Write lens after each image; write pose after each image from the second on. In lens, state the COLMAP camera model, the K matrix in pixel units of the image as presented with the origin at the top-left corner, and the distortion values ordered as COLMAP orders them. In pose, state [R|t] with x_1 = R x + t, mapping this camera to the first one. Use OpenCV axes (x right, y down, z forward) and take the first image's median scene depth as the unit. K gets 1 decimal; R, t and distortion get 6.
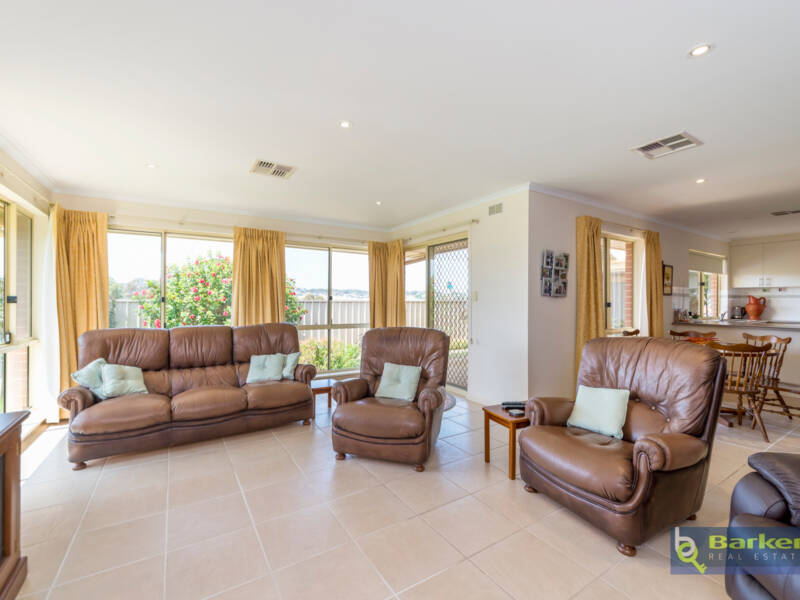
lens RADIAL K [[354.6, 0, 399.2], [0, 354.6, 302.7], [0, 0, 1]] dist [0.002178, -0.000230]
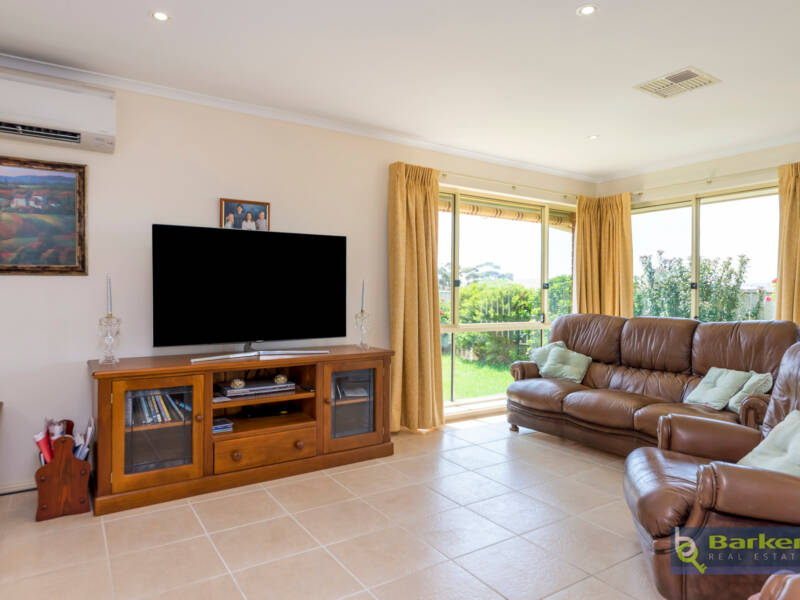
lens RADIAL K [[510.2, 0, 403.8], [0, 510.2, 297.1], [0, 0, 1]] dist [-0.002630, 0.000718]
pose [[0.033012, 0.001849, -0.999453, 0.540923], [-0.011160, 0.999937, 0.001482, 0.027120], [0.999393, 0.011105, 0.033030, 0.427424]]
